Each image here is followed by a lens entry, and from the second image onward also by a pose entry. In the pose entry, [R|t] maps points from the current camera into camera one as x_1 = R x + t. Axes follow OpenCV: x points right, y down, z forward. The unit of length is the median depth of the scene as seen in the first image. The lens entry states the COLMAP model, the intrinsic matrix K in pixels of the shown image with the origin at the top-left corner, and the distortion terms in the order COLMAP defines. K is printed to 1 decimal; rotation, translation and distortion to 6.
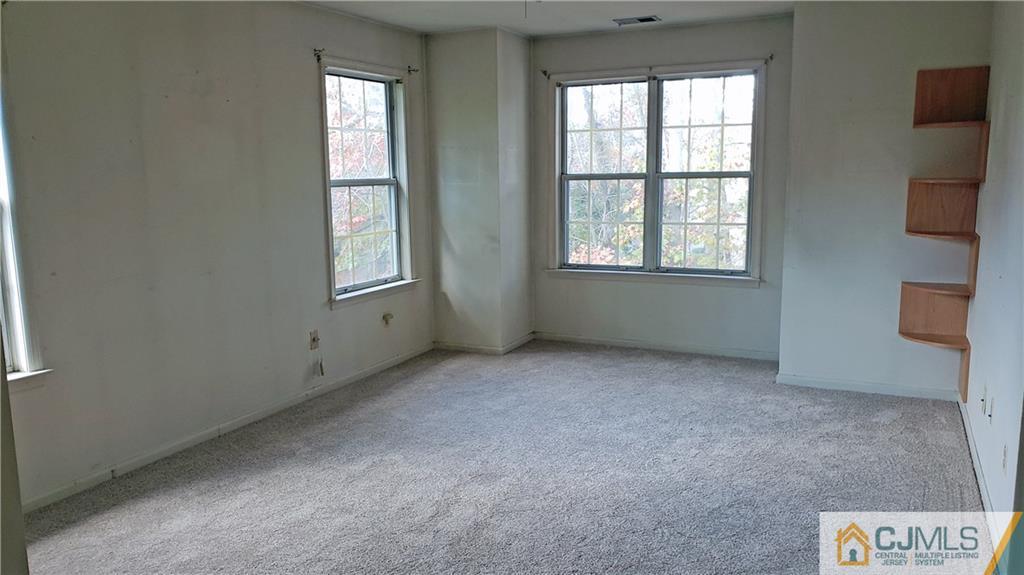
lens RADIAL K [[784.3, 0, 512.0], [0, 784.3, 287.5], [0, 0, 1]] dist [-0.004448, -0.003138]
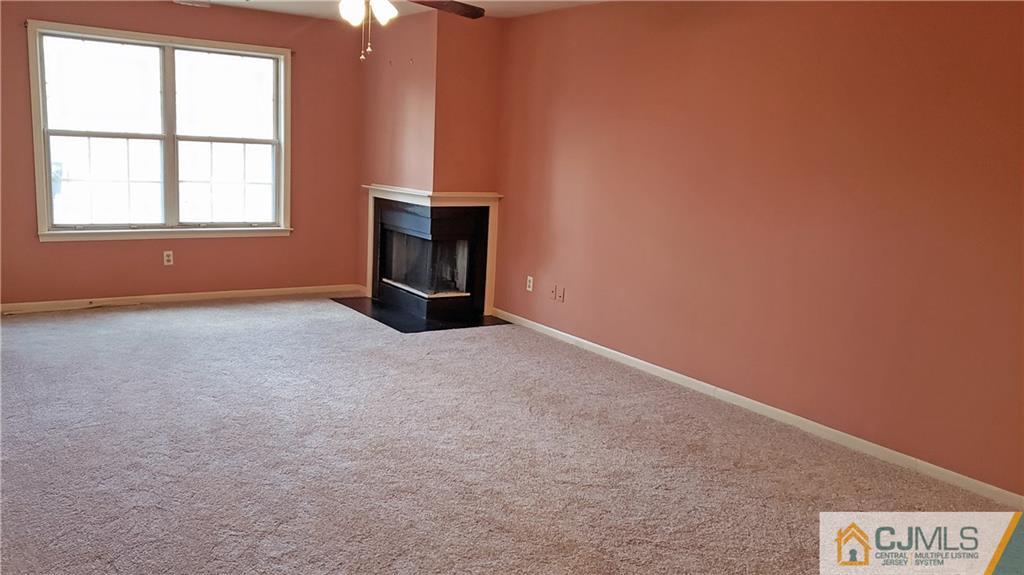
lens RADIAL K [[784.3, 0, 512.0], [0, 784.3, 287.5], [0, 0, 1]] dist [-0.004448, -0.003138]
pose [[0.494505, -0.108139, 0.862421, -0.535801], [0.068312, 0.993996, 0.085467, 0.000857], [-0.866486, 0.016650, 0.498923, 0.073405]]
